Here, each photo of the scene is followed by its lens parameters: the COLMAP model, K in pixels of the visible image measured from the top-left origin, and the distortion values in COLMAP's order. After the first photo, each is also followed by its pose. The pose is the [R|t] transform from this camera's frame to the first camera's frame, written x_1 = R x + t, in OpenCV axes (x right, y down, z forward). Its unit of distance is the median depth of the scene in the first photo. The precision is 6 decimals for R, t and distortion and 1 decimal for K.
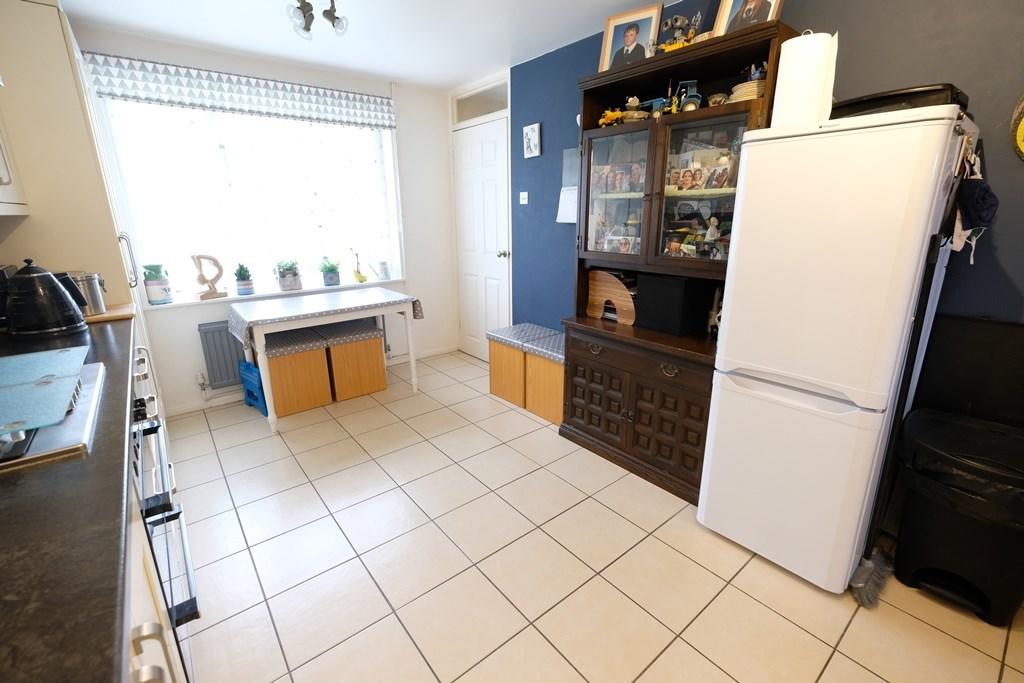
lens RADIAL K [[447.6, 0, 513.2], [0, 447.6, 339.2], [0, 0, 1]] dist [-0.001338, 0.000137]
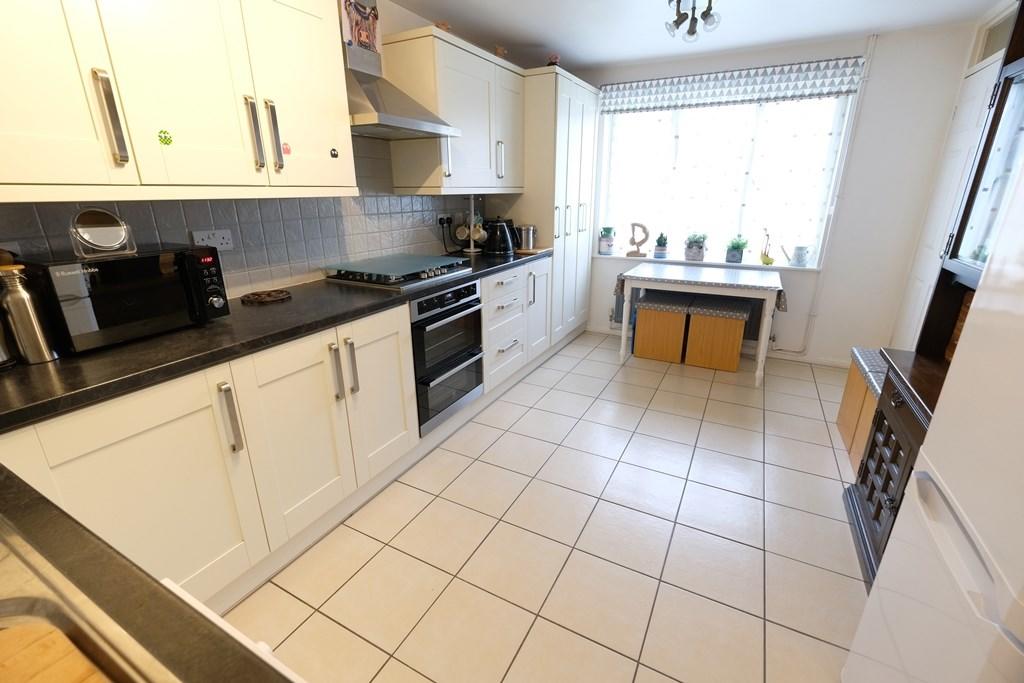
lens RADIAL K [[447.6, 0, 514.0], [0, 447.6, 338.6], [0, 0, 1]] dist [-0.001338, 0.000137]
pose [[0.389347, 0.297093, -0.871863, 0.403193], [-0.252536, 0.944714, 0.209143, -0.046575], [0.885796, 0.138747, 0.442848, 0.124162]]
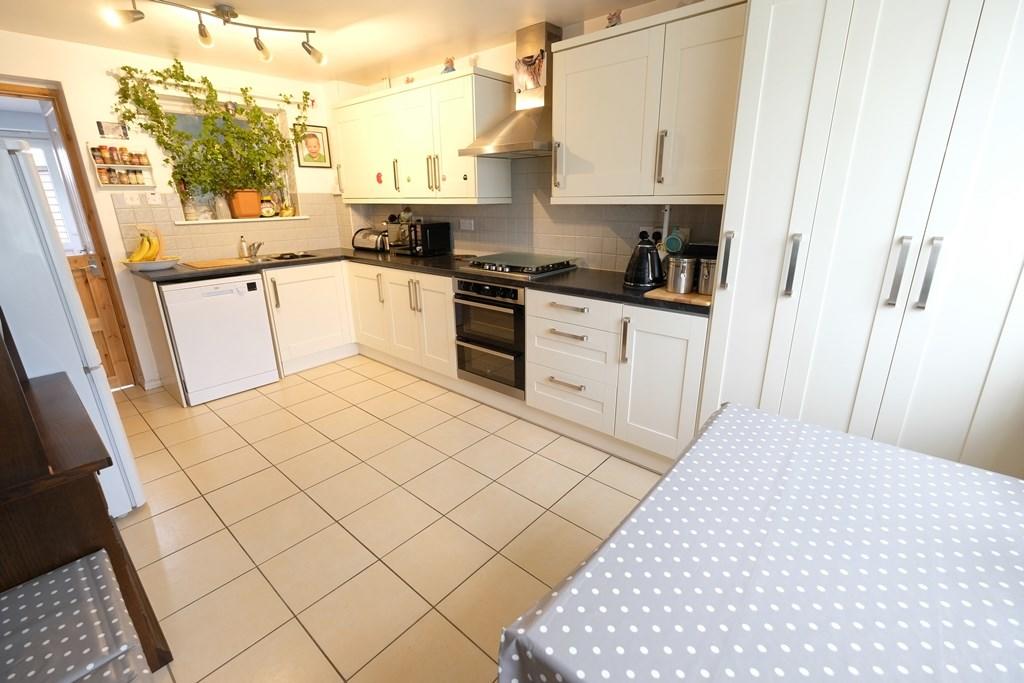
lens RADIAL K [[447.6, 0, 513.9], [0, 447.6, 341.4], [0, 0, 1]] dist [-0.001338, 0.000137]
pose [[-0.984415, 0.069819, -0.161405, -0.217421], [-0.031351, 0.833436, 0.551726, -0.340120], [0.173042, 0.548188, -0.818258, 1.158919]]
